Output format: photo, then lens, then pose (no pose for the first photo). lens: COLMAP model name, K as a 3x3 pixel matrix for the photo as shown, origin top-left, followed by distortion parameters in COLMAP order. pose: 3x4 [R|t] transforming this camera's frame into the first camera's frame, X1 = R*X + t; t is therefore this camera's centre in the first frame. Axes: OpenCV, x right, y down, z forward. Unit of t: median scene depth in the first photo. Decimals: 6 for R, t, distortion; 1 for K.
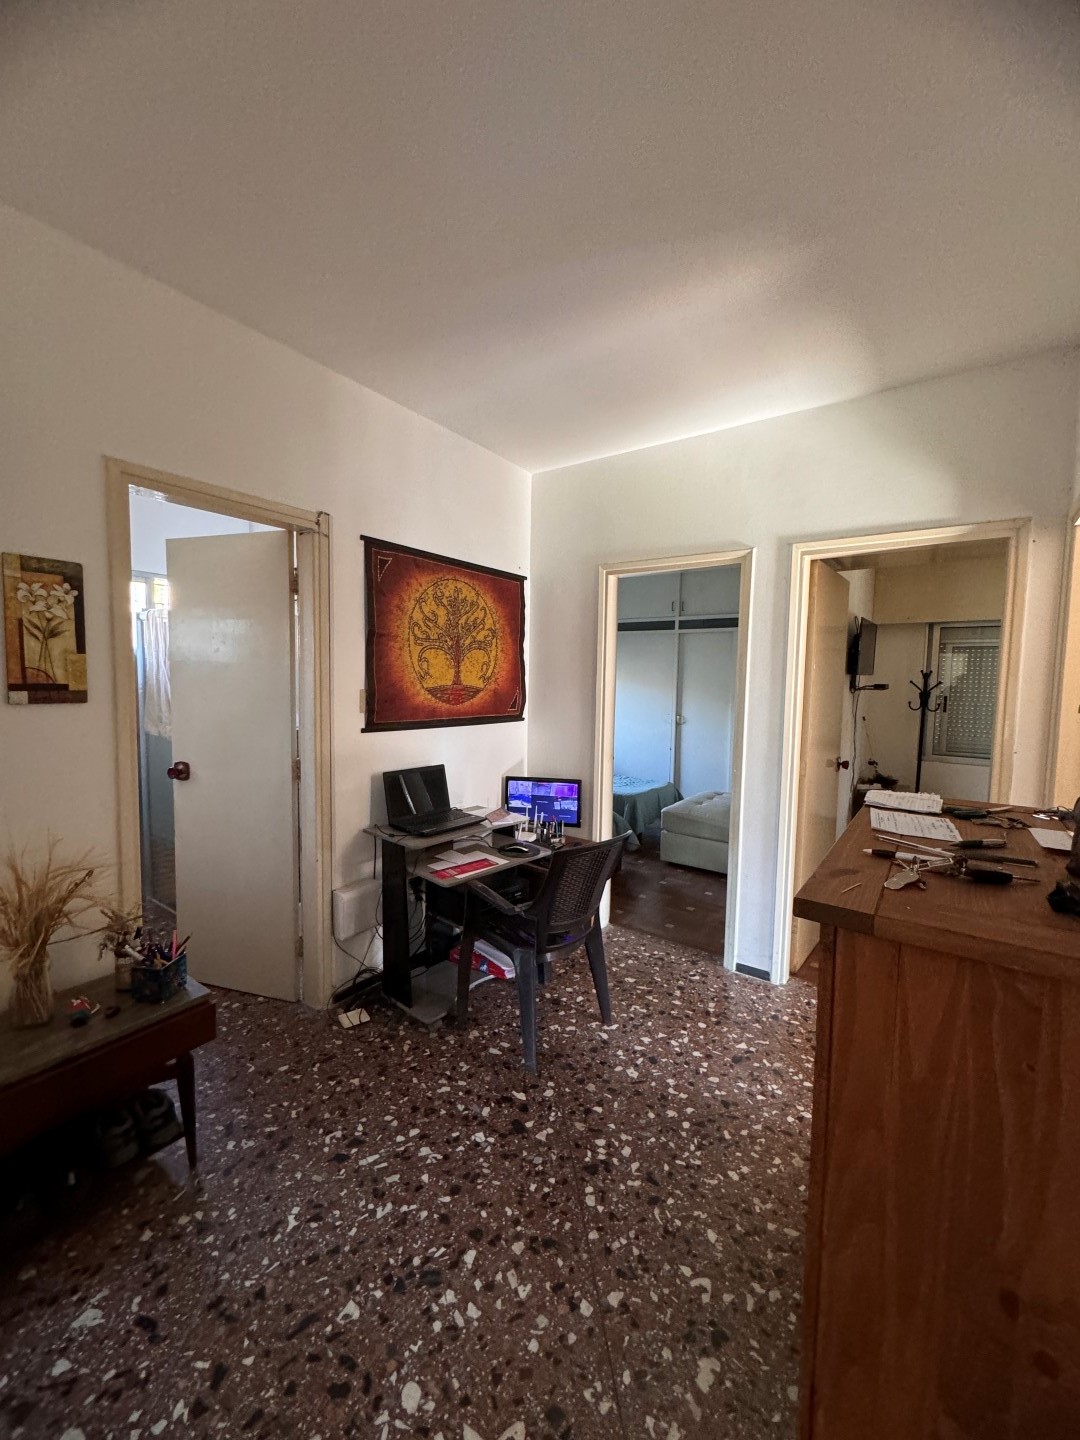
lens RADIAL K [[574.7, 0, 538.9], [0, 574.7, 723.7], [0, 0, 1]] dist [-0.002203, 0.000317]
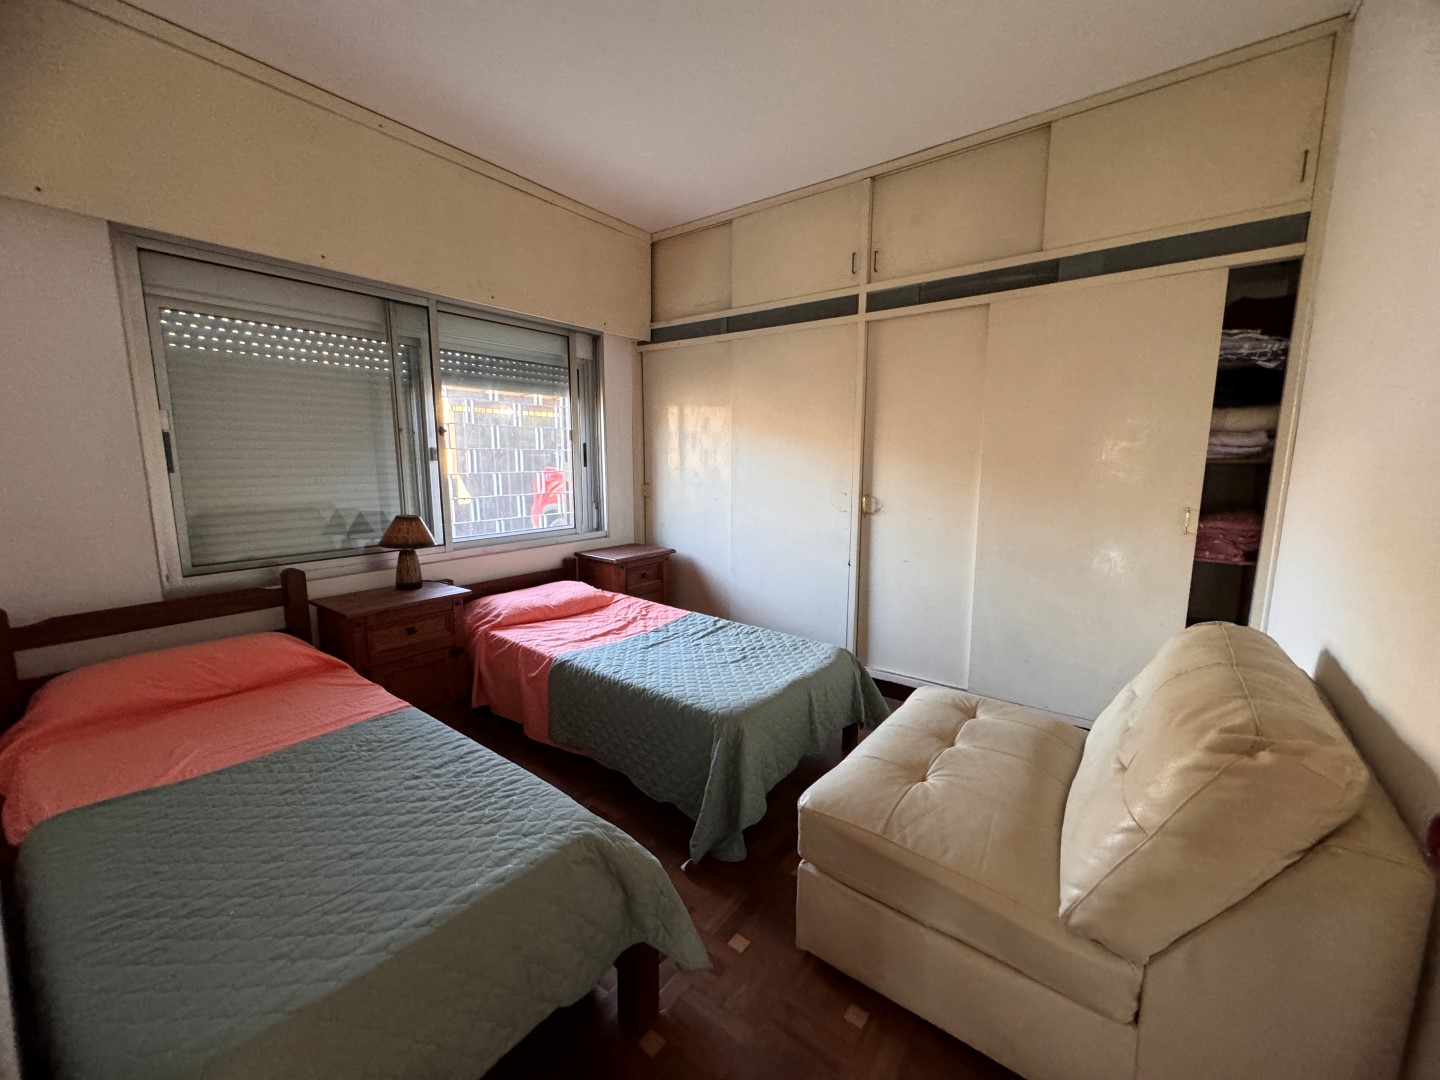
lens RADIAL K [[574.7, 0, 719.0], [0, 574.7, 535.8], [0, 0, 1]] dist [-0.002203, 0.000317]
pose [[0.998955, -0.018028, -0.041988, 0.140107], [0.020954, 0.997305, 0.070312, -0.017654], [0.040607, -0.071119, 0.996641, 0.517468]]
